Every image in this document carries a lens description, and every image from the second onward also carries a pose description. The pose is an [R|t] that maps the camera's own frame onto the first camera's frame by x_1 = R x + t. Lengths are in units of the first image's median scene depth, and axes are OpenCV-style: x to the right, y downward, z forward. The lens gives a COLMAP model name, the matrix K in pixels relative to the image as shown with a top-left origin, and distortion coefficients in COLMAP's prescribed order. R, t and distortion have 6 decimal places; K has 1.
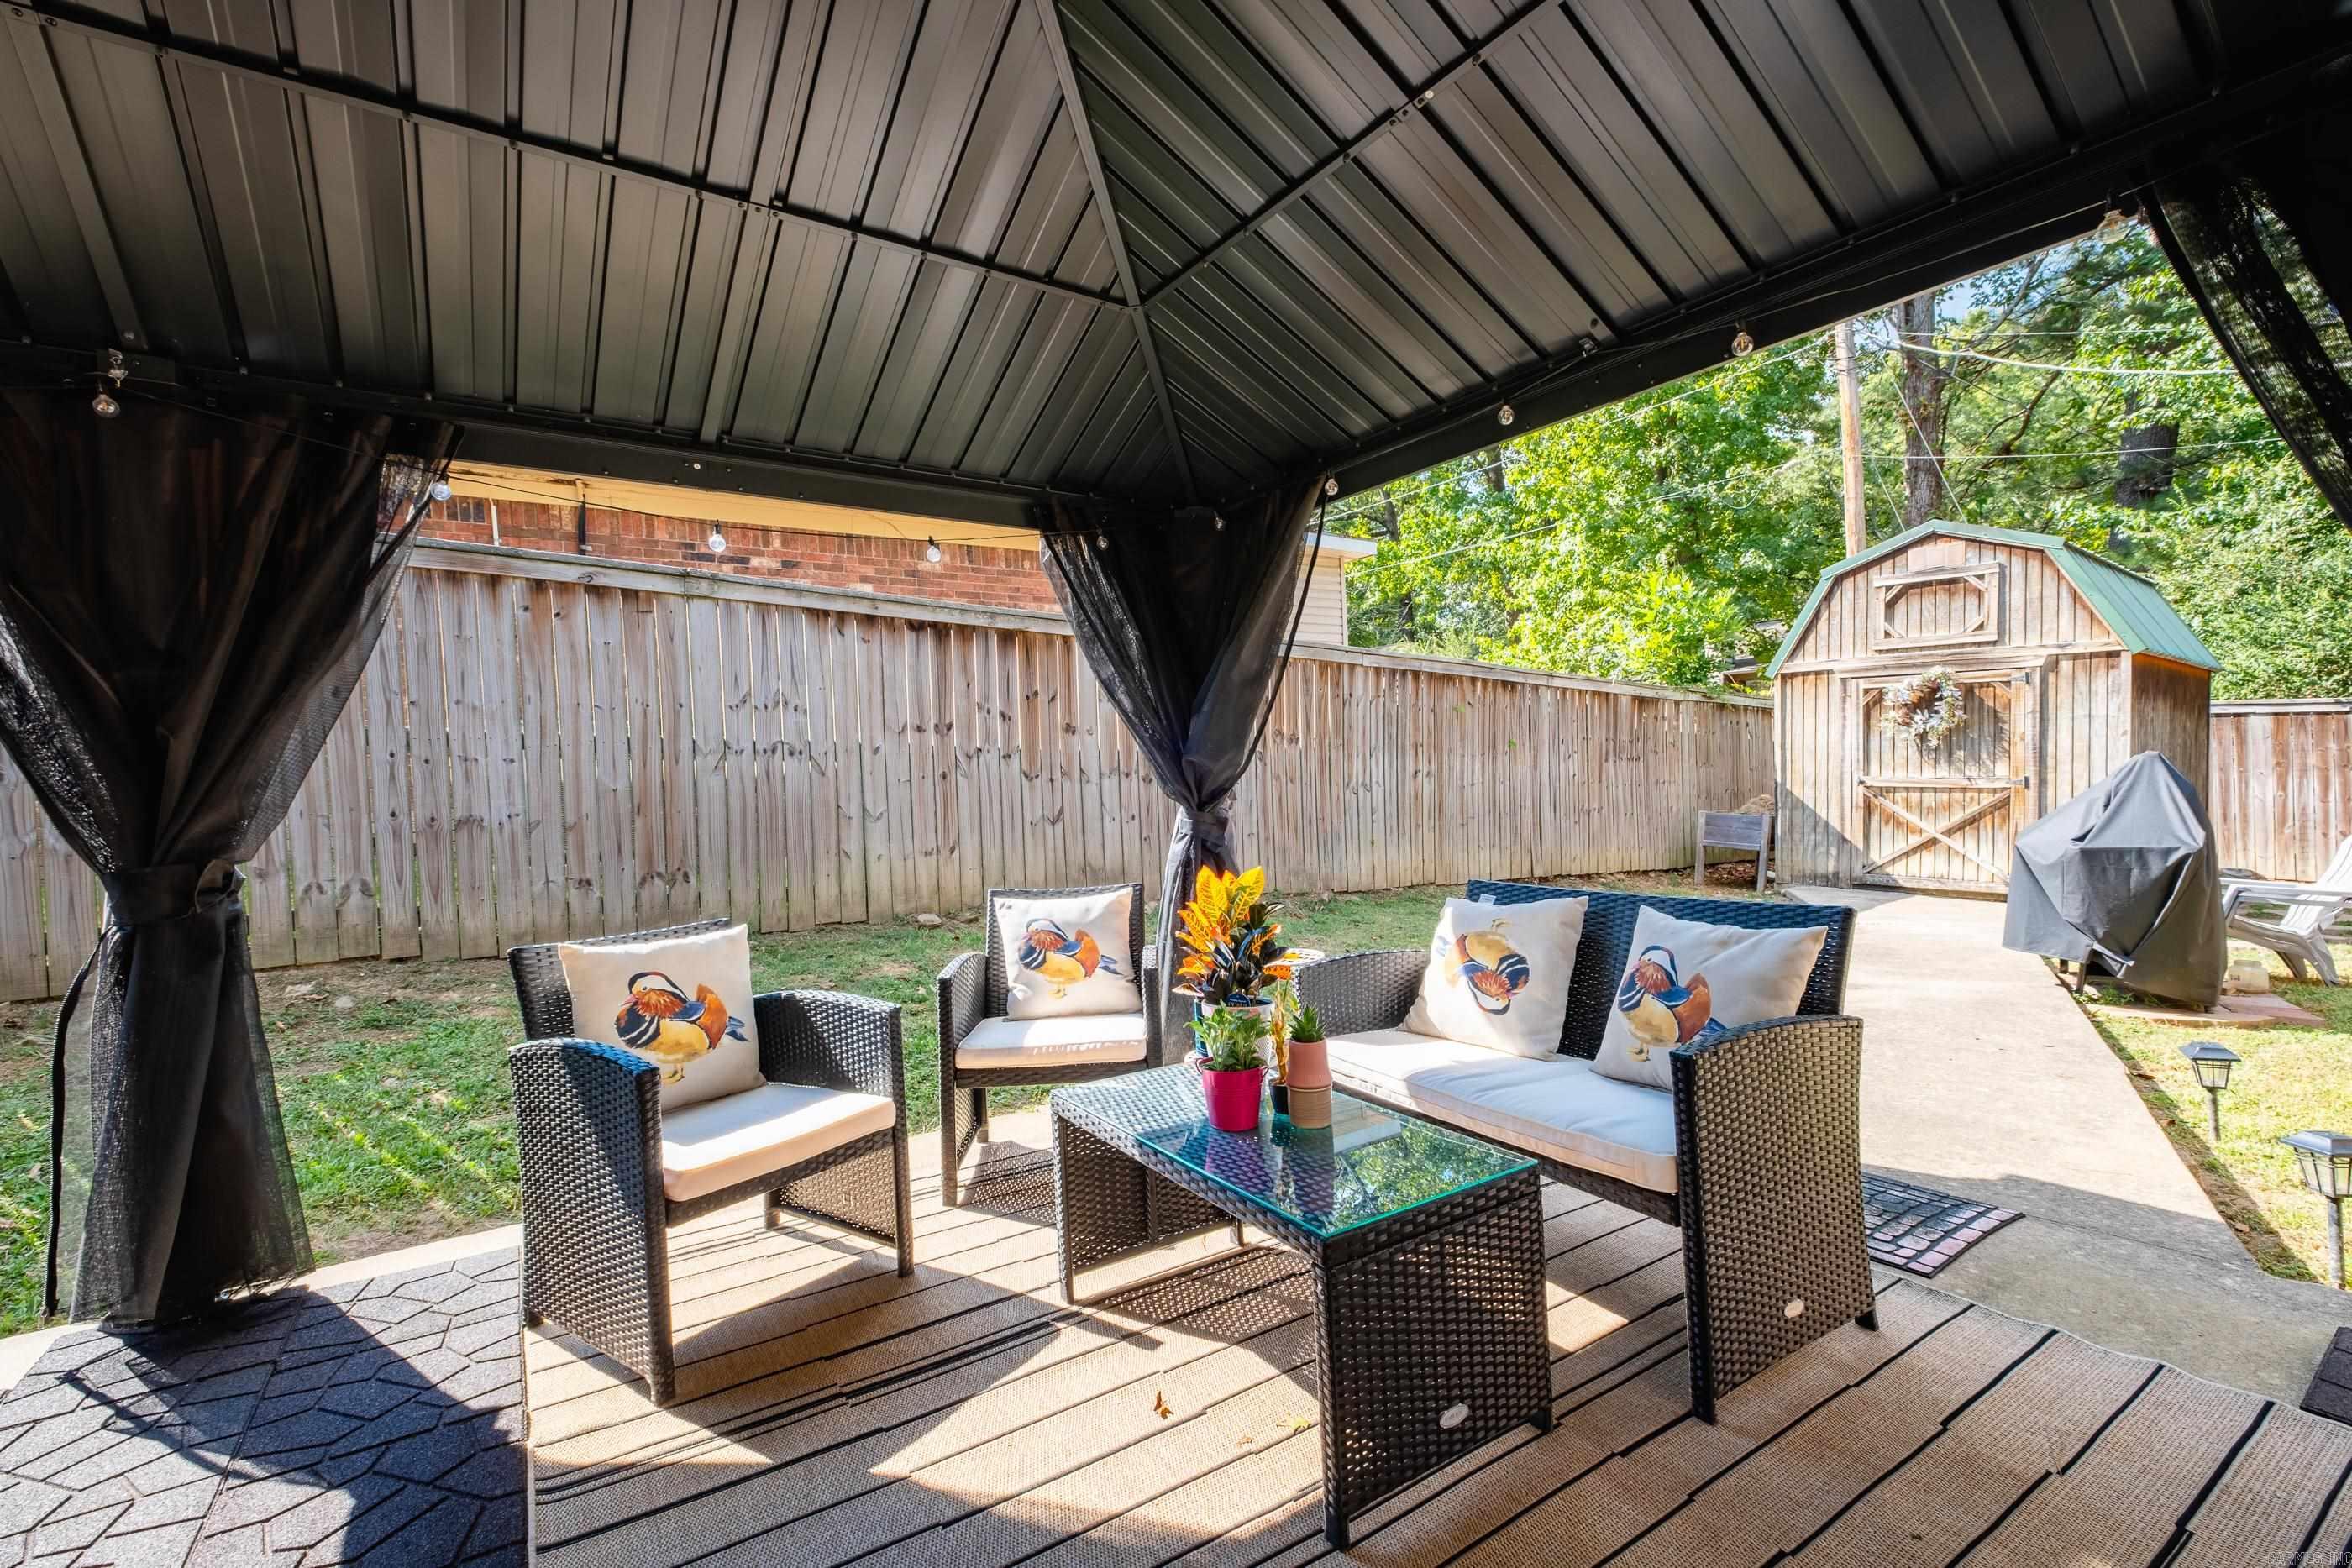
lens RADIAL K [[1025.3, 0, 1169.1], [0, 1025.3, 782.1], [0, 0, 1]] dist [0.003183, -0.003786]
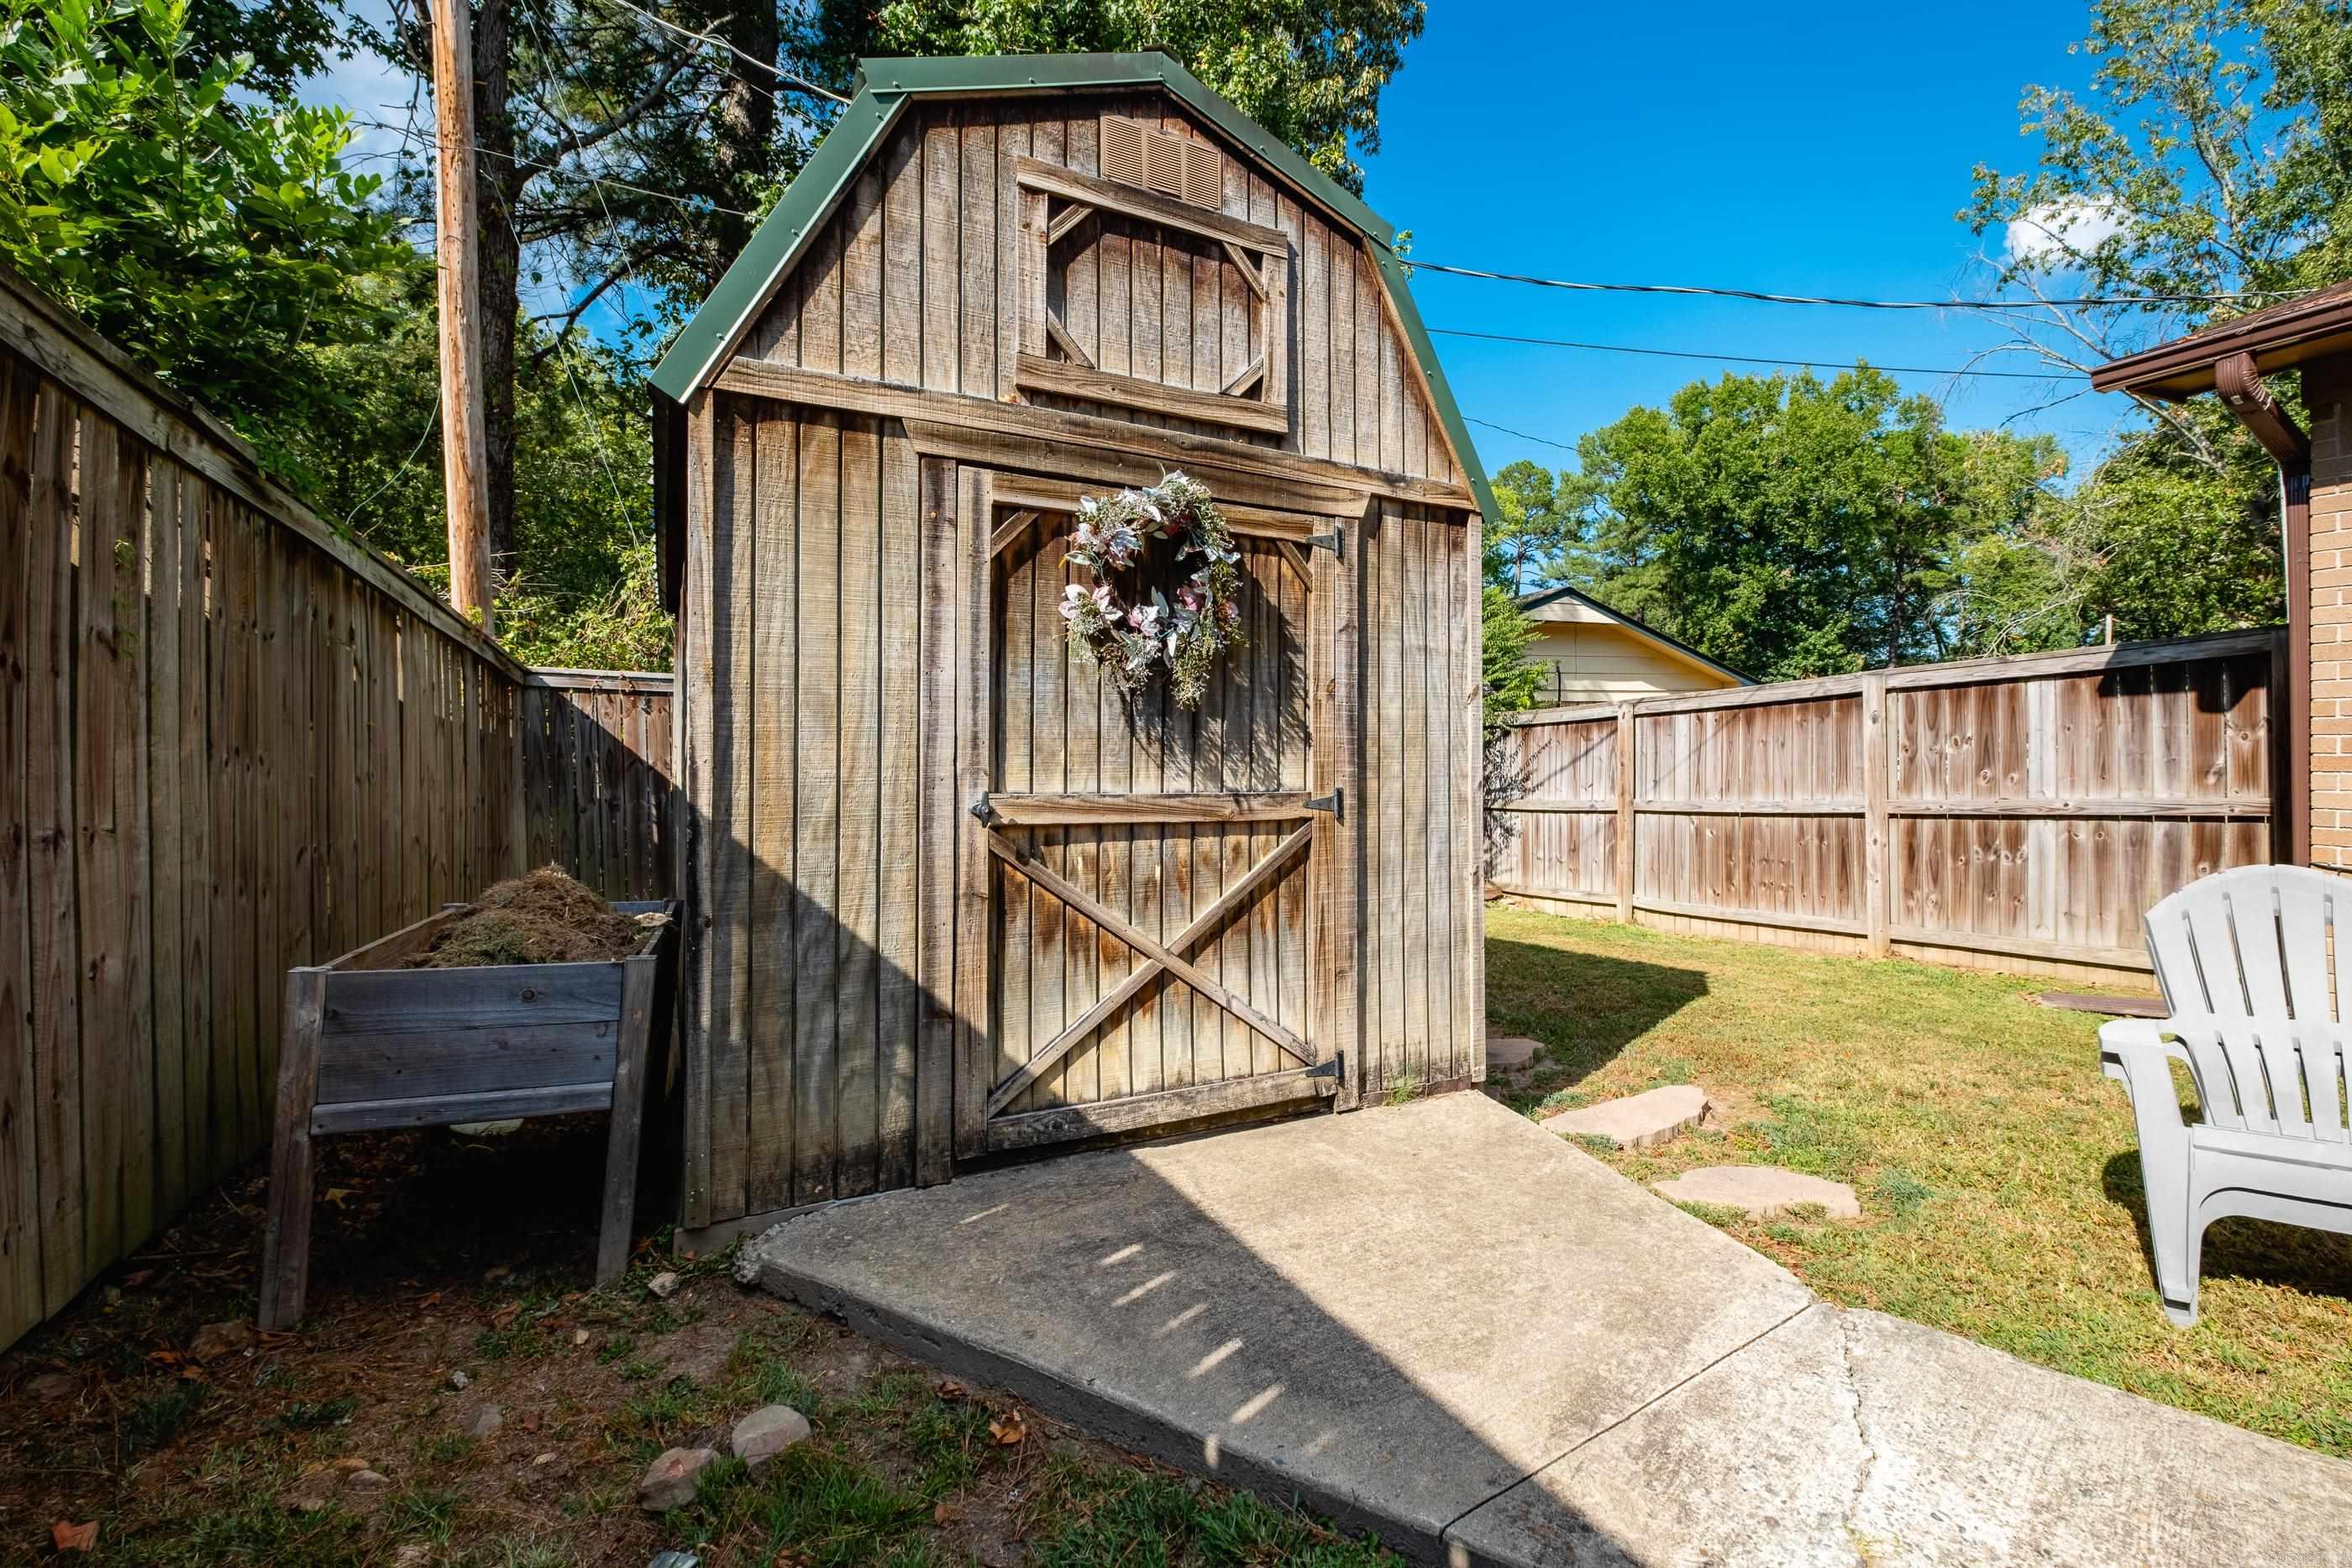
lens RADIAL K [[1025.3, 0, 1177.9], [0, 1025.3, 764.2], [0, 0, 1]] dist [0.003183, -0.003786]
pose [[0.185129, 0.023515, 0.982433, 0.437157], [0.016490, 0.999499, -0.027031, -0.005555], [-0.982576, 0.021204, 0.184648, 0.995513]]
